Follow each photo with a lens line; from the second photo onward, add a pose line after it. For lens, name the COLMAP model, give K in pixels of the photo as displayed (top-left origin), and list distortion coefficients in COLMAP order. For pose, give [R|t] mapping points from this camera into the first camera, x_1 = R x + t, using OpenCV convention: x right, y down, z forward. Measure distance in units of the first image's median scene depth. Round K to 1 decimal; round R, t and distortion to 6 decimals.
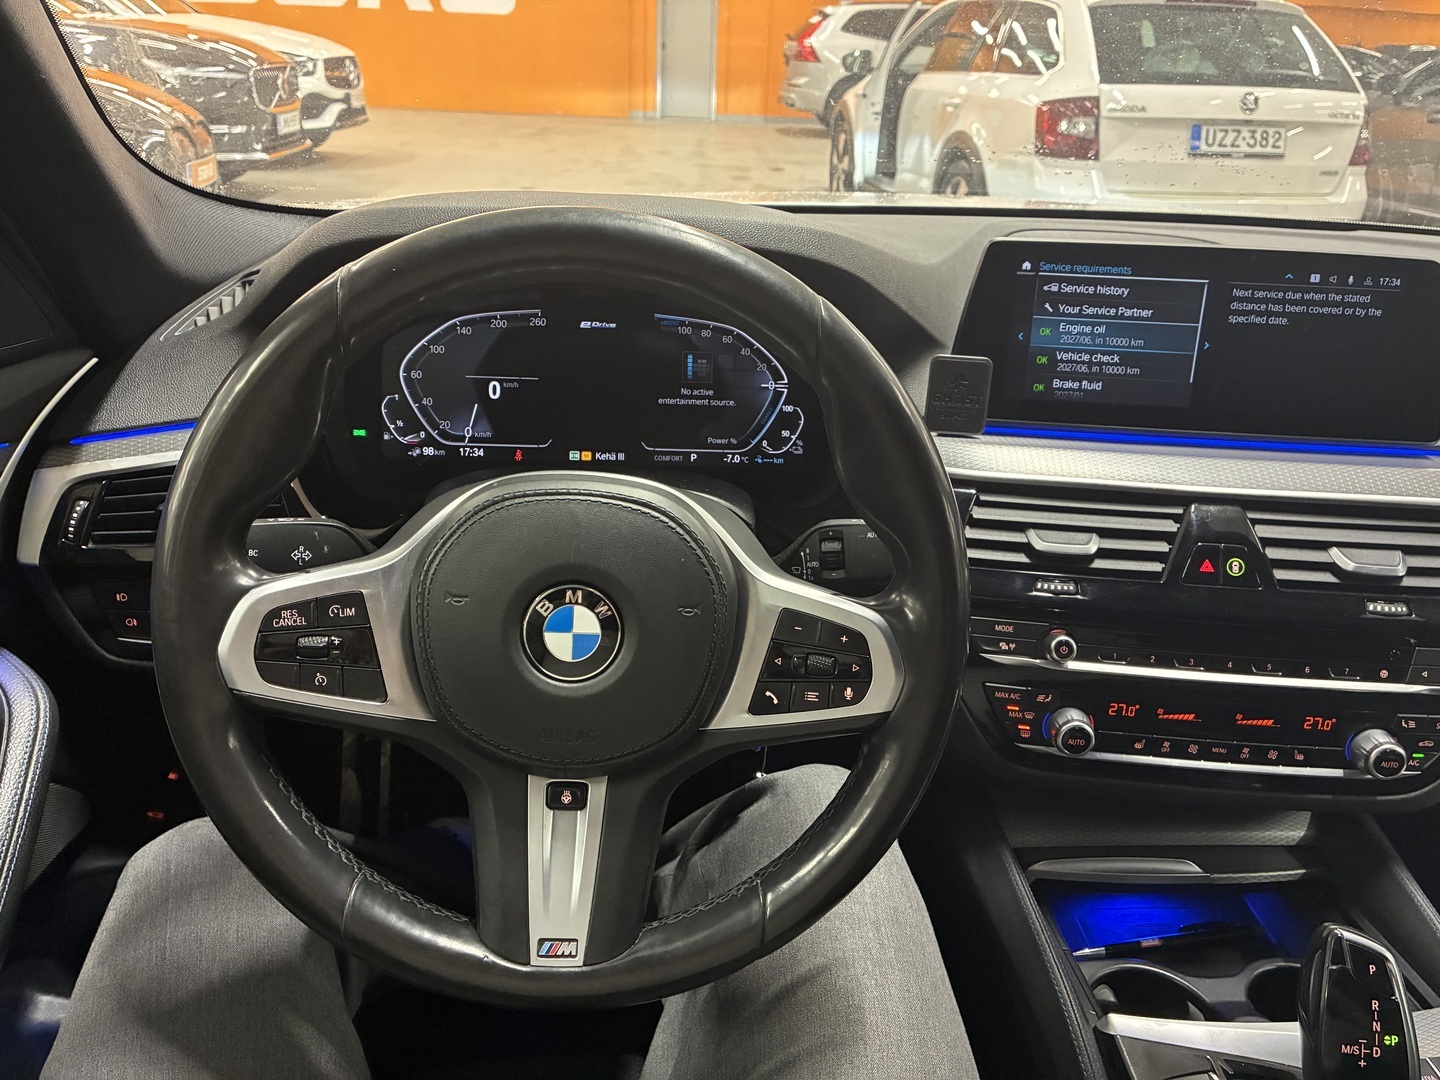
lens RADIAL K [[1083.6, 0, 720.0], [0, 1083.6, 540.0], [0, 0, 1]] dist [0.062476, -0.104113]
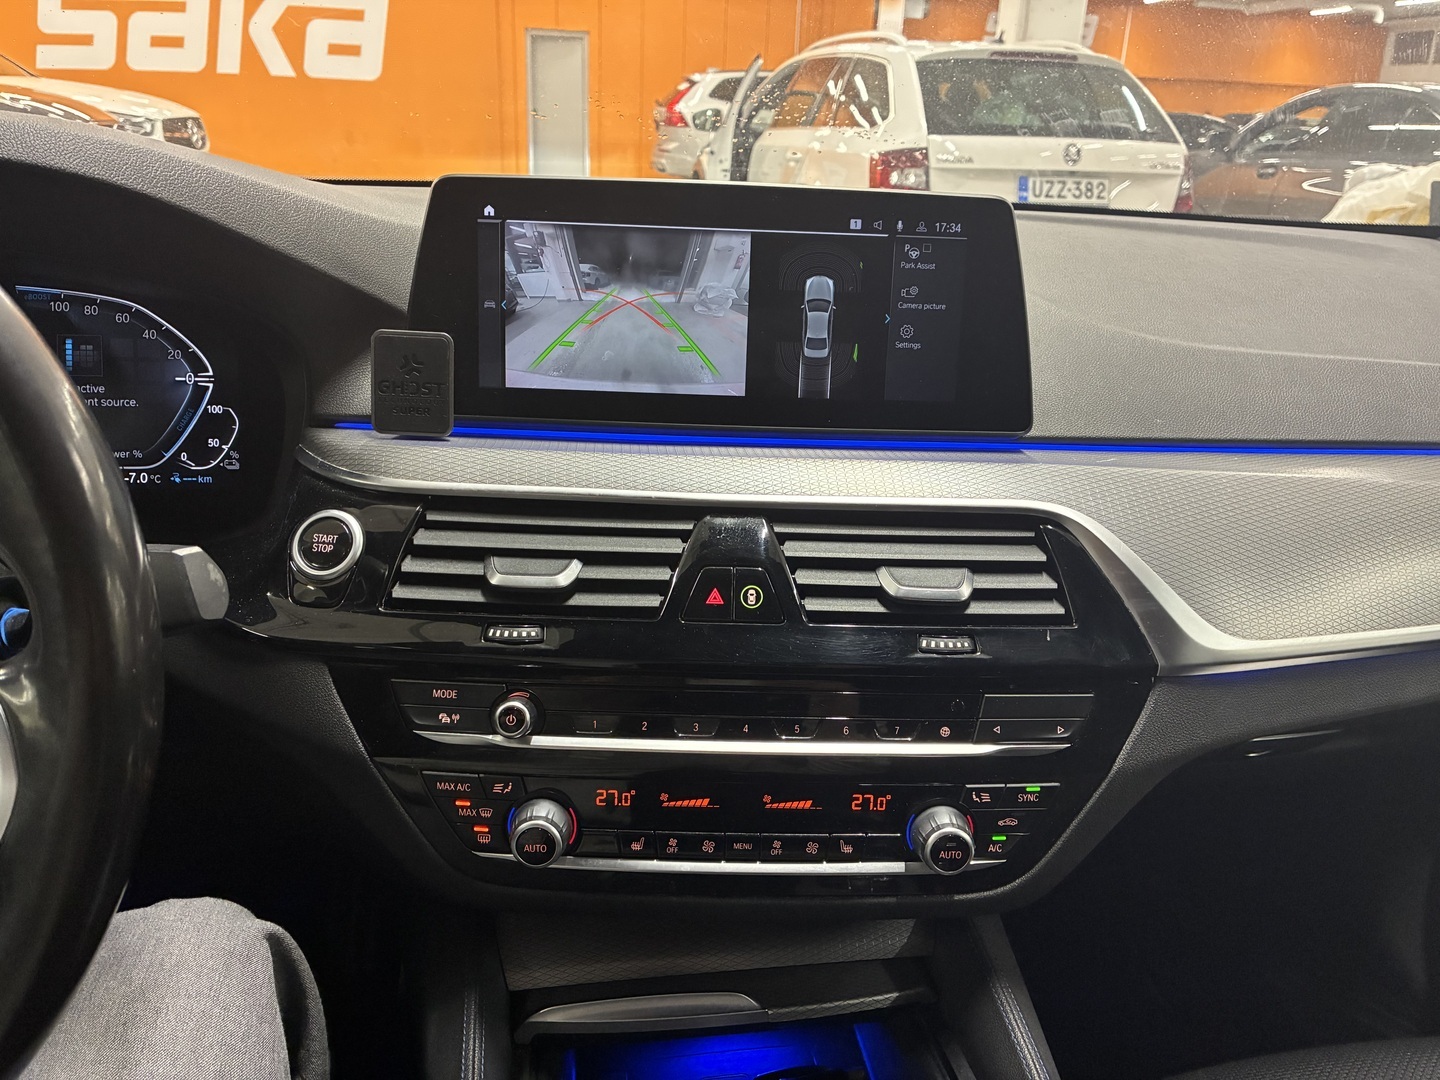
lens RADIAL K [[1118.0, 0, 721.7], [0, 1118.0, 544.0], [0, 0, 1]] dist [-0.004845, -0.008634]
pose [[0.994288, -0.031066, 0.102110, 0.331508], [0.036821, 0.997809, -0.054976, 0.026369], [-0.100179, 0.058421, 0.993253, 0.211943]]
